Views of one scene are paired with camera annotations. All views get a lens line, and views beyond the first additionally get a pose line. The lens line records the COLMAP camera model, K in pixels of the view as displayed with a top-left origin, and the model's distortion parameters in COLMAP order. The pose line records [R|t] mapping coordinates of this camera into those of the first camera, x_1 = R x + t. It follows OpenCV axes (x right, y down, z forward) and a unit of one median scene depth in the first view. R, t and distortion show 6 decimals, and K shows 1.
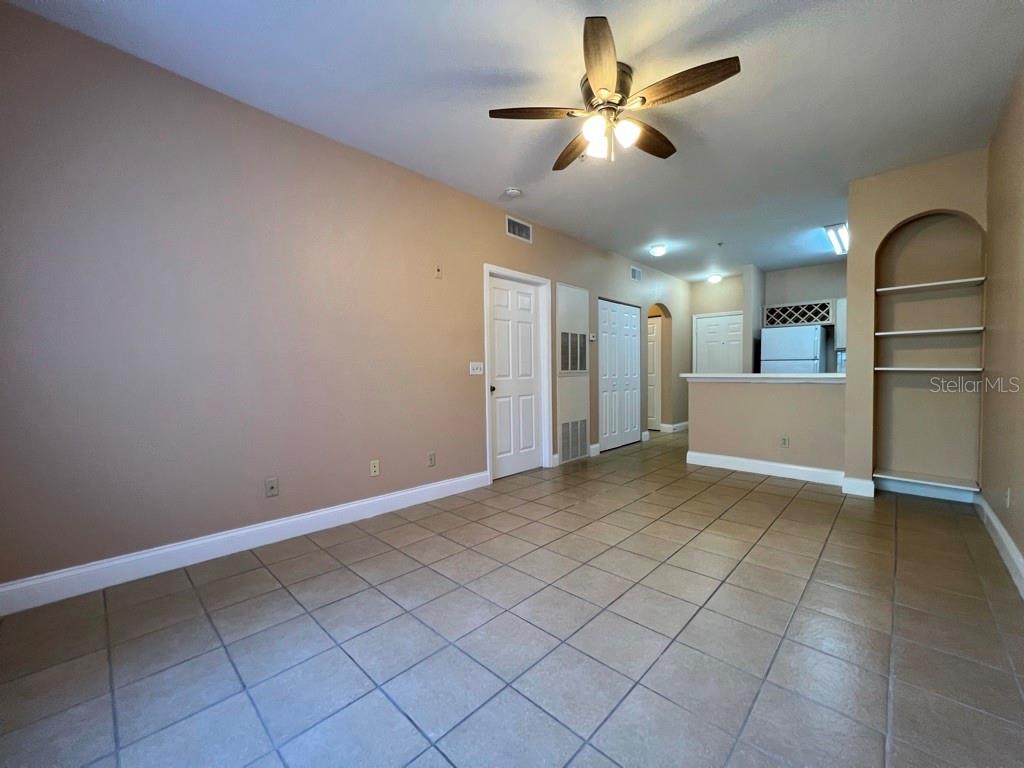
lens RADIAL K [[408.9, 0, 508.8], [0, 408.9, 383.7], [0, 0, 1]] dist [-0.001425, 0.000118]
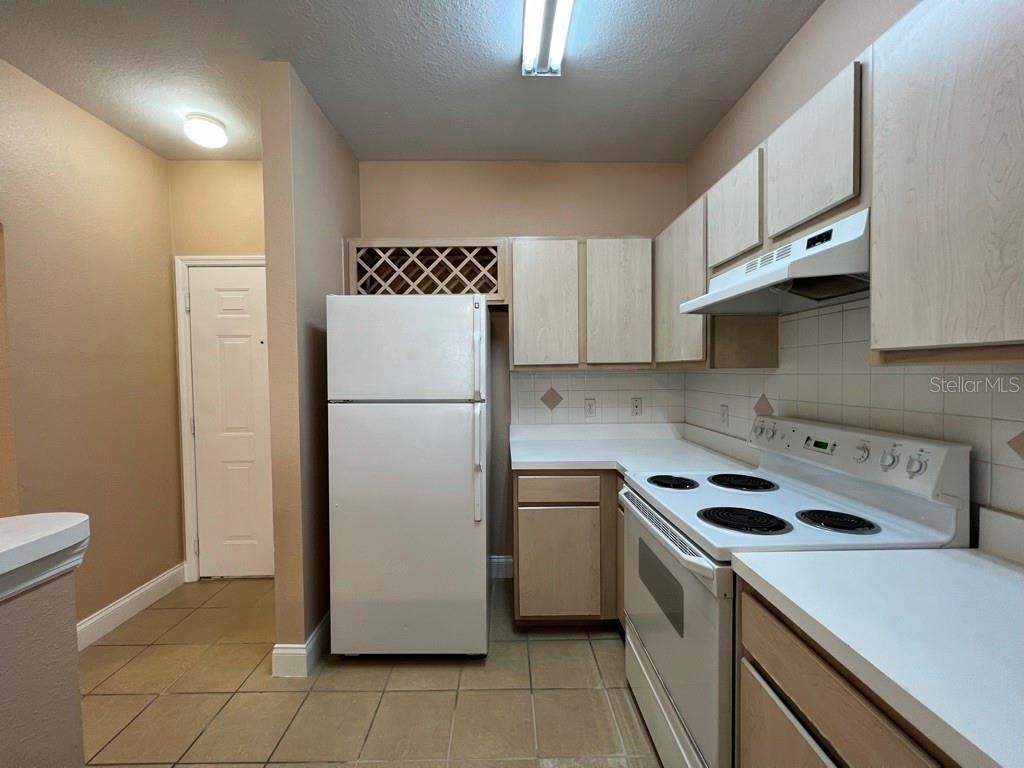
lens RADIAL K [[408.9, 0, 508.8], [0, 408.9, 383.7], [0, 0, 1]] dist [-0.001425, 0.000118]
pose [[0.715135, -0.022298, 0.698631, 0.500861], [0.026882, 0.999629, 0.004388, -0.067535], [-0.698469, 0.015643, 0.715469, 0.692042]]
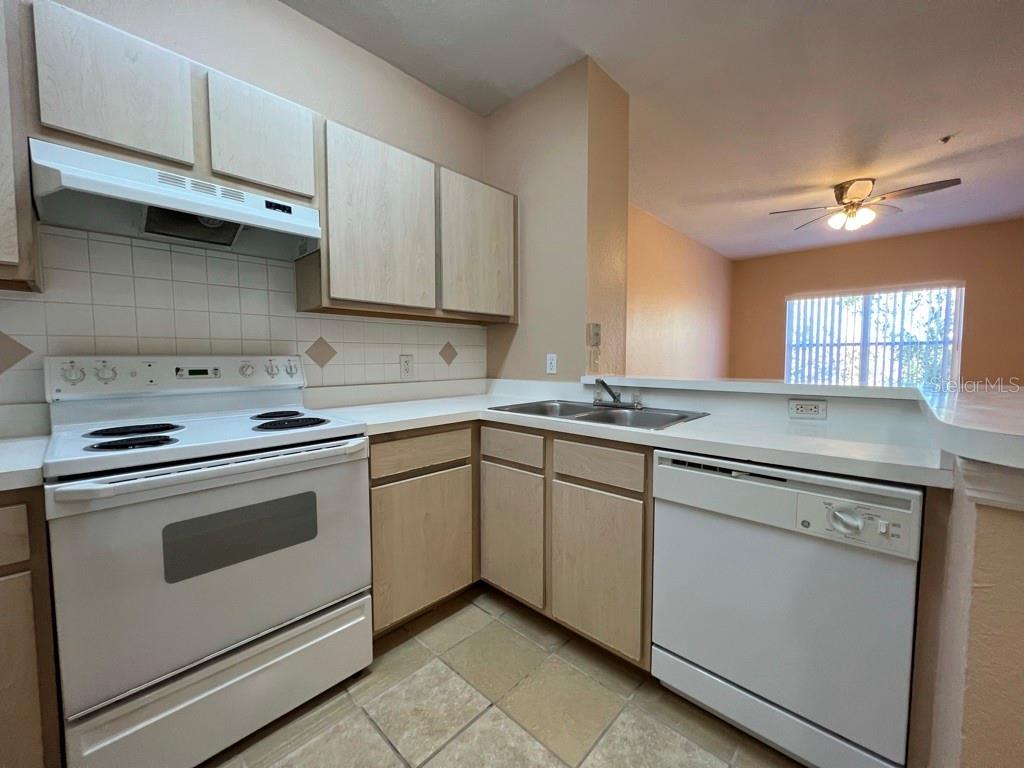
lens RADIAL K [[408.9, 0, 508.8], [0, 408.9, 383.7], [0, 0, 1]] dist [-0.001425, 0.000118]
pose [[-0.999962, 0.008637, -0.001149, 0.590380], [0.008499, 0.995915, 0.089892, -0.042270], [0.001920, 0.089879, -0.995951, 0.979661]]
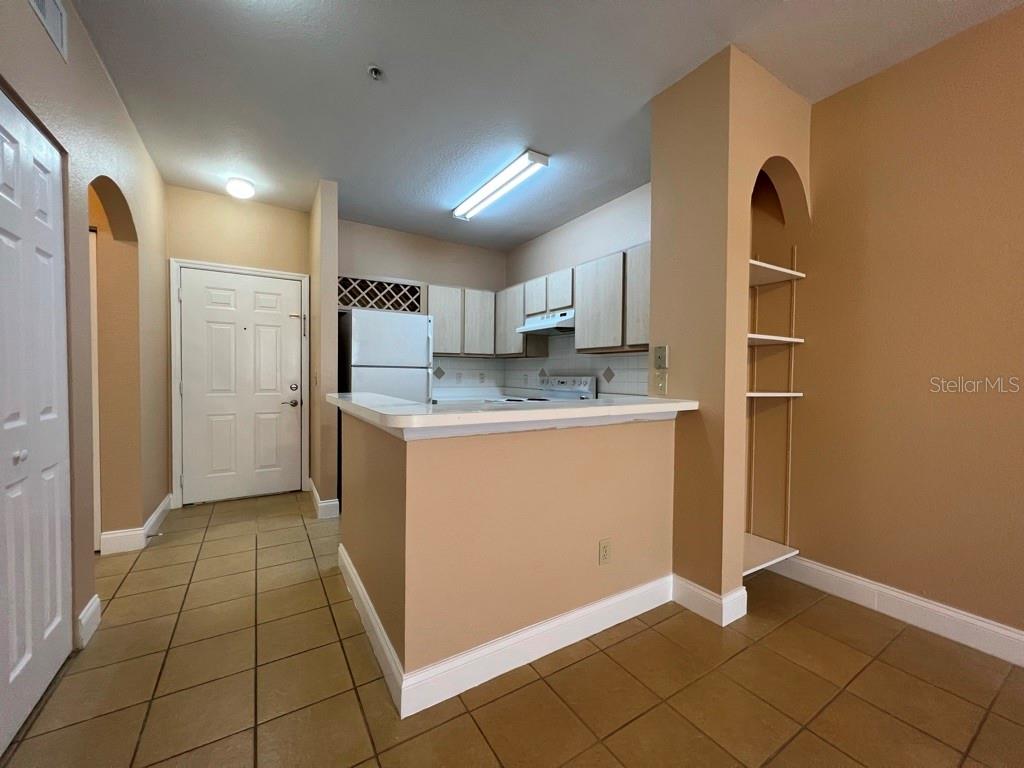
lens RADIAL K [[408.9, 0, 508.8], [0, 408.9, 383.7], [0, 0, 1]] dist [-0.001425, 0.000118]
pose [[0.251299, -0.015993, 0.967777, 0.135115], [0.016857, 0.999784, 0.012145, -0.036044], [-0.967763, 0.013261, 0.251514, 0.653537]]
